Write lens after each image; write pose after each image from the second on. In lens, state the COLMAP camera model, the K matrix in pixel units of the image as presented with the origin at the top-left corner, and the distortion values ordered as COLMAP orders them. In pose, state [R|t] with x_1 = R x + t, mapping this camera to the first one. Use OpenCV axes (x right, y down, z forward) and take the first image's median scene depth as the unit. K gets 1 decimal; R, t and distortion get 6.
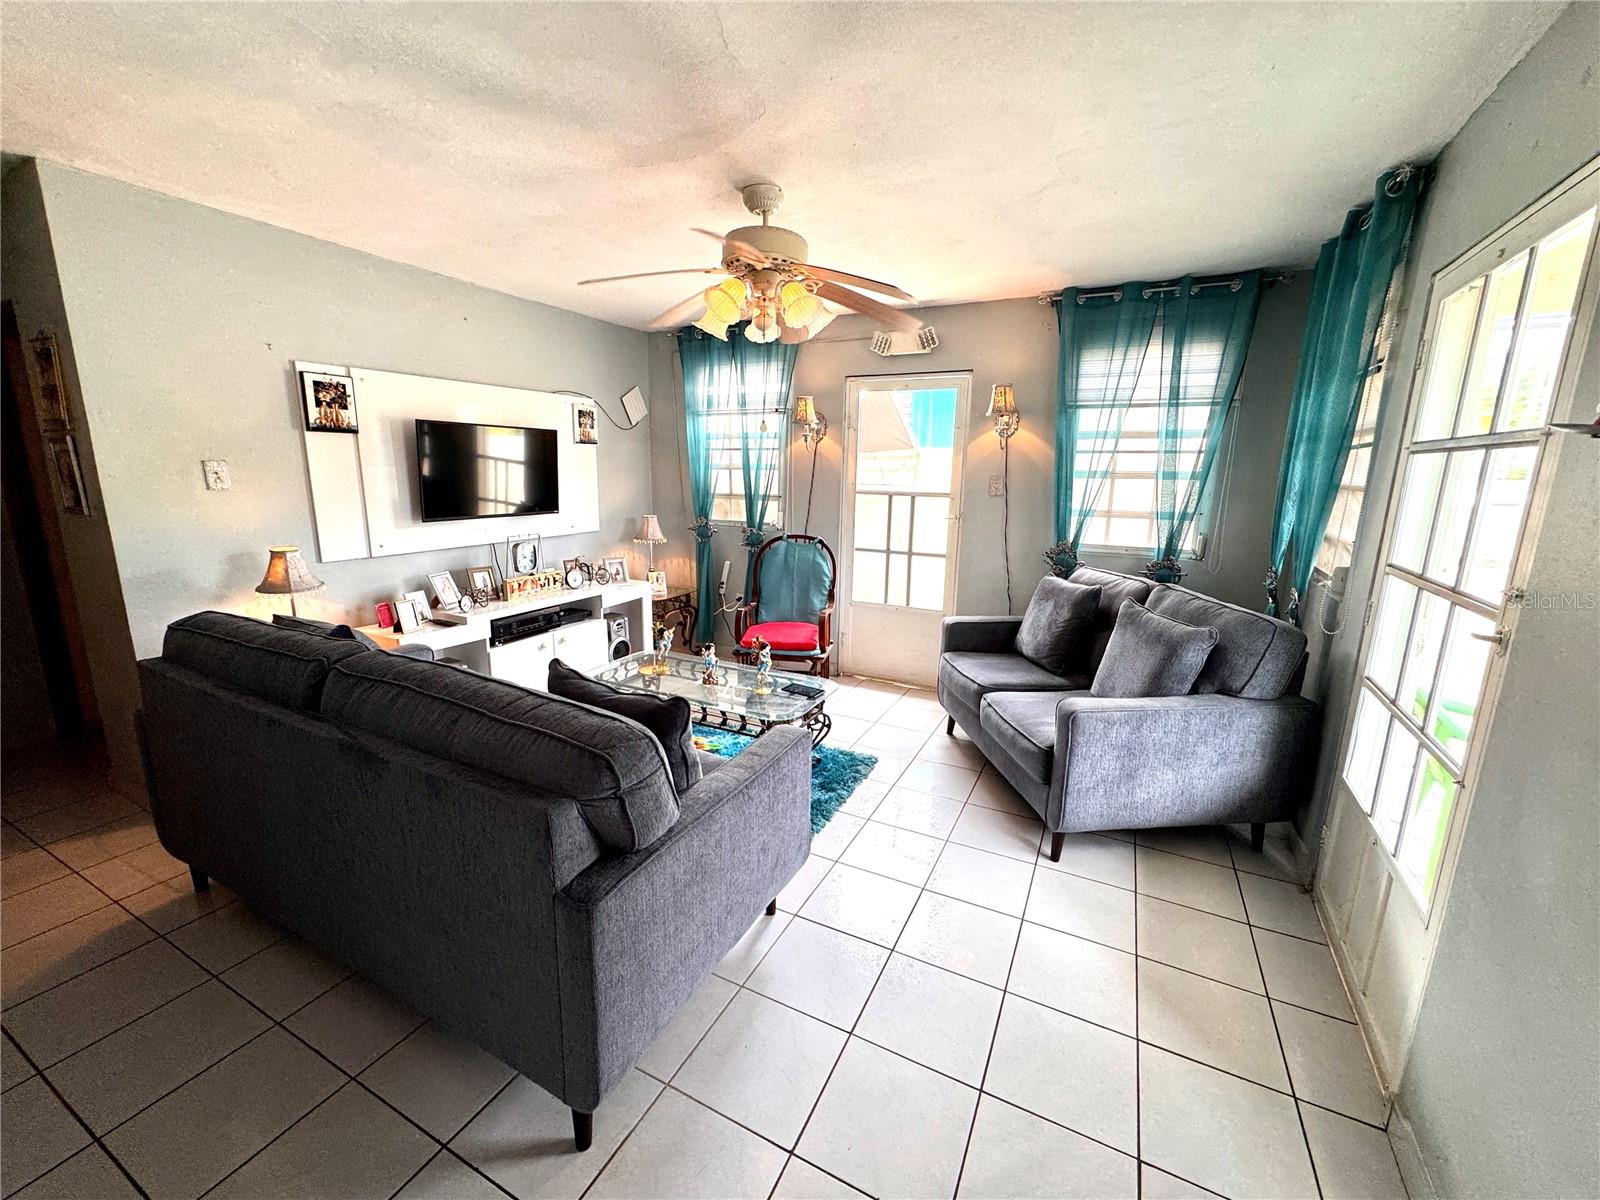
lens RADIAL K [[643.2, 0, 807.1], [0, 643.2, 605.5], [0, 0, 1]] dist [-0.001319, 0.000041]
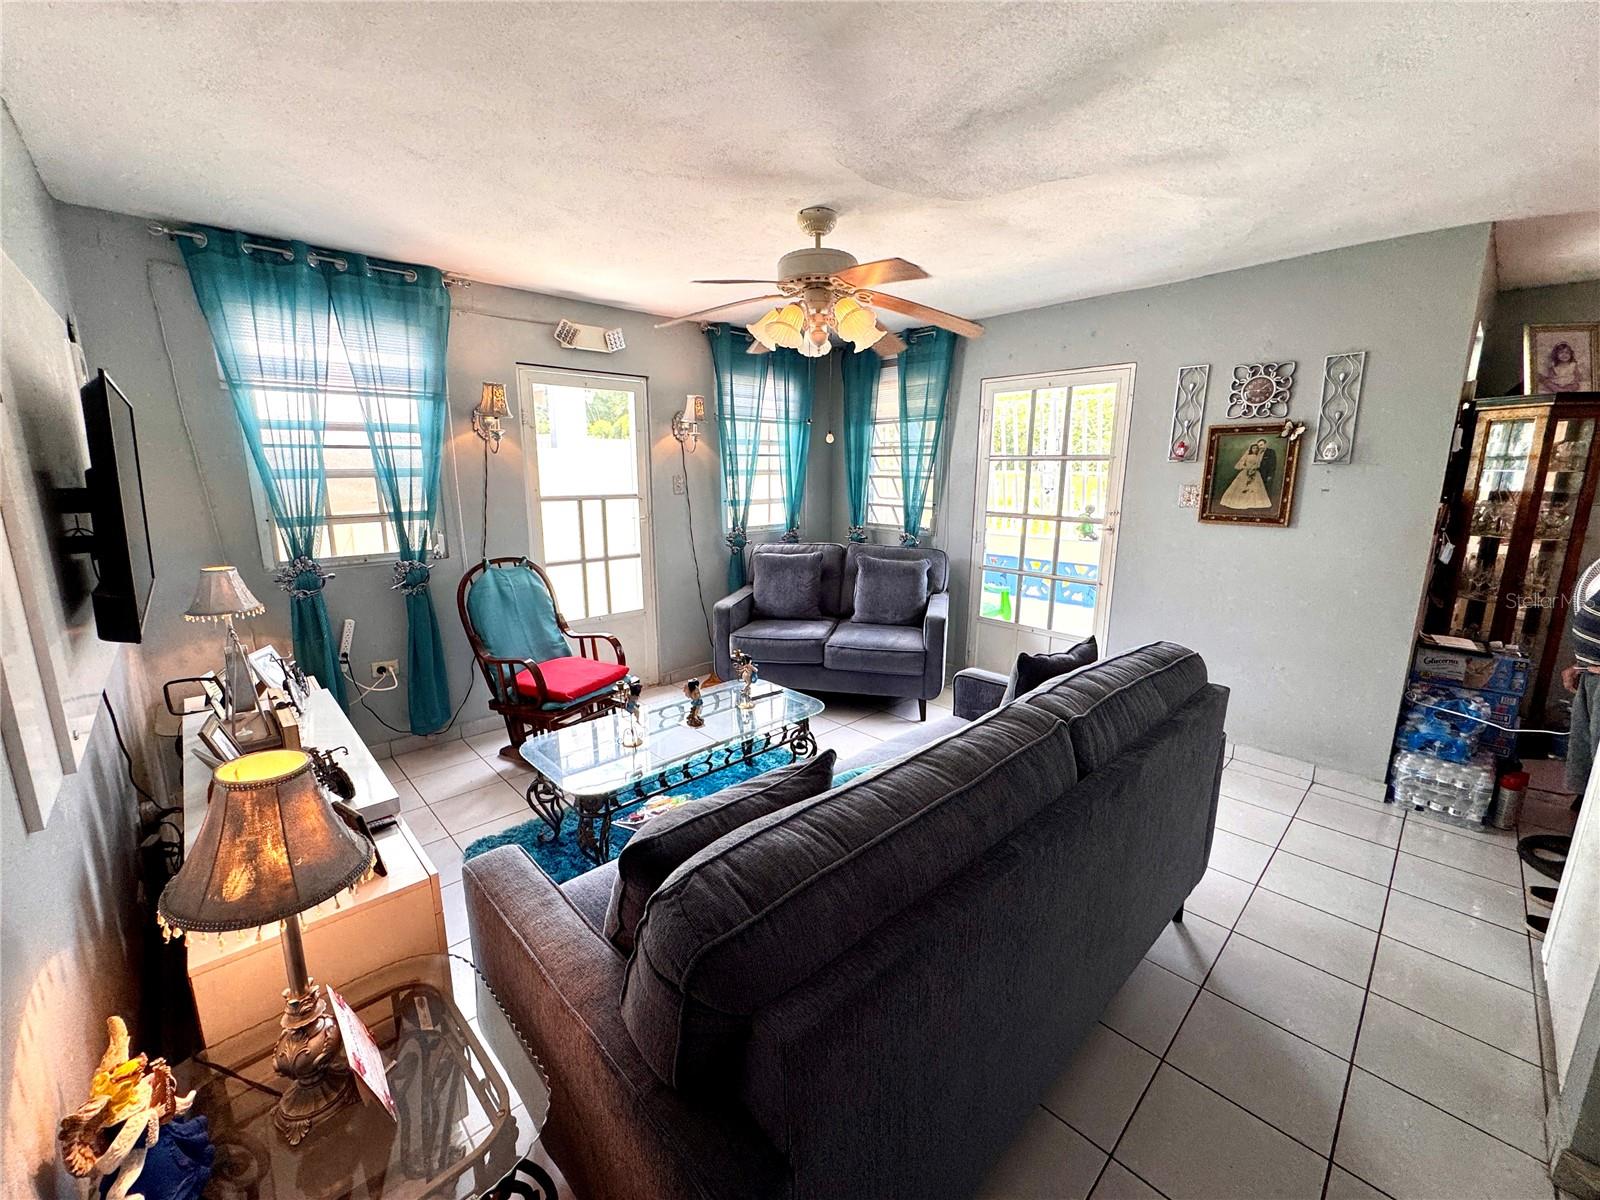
lens RADIAL K [[643.2, 0, 806.3], [0, 643.2, 592.2], [0, 0, 1]] dist [-0.001319, 0.000041]
pose [[0.315239, -0.196836, 0.928375, -0.644984], [0.205825, 0.969150, 0.135591, -0.101512], [-0.926424, 0.148339, 0.346027, 0.400347]]
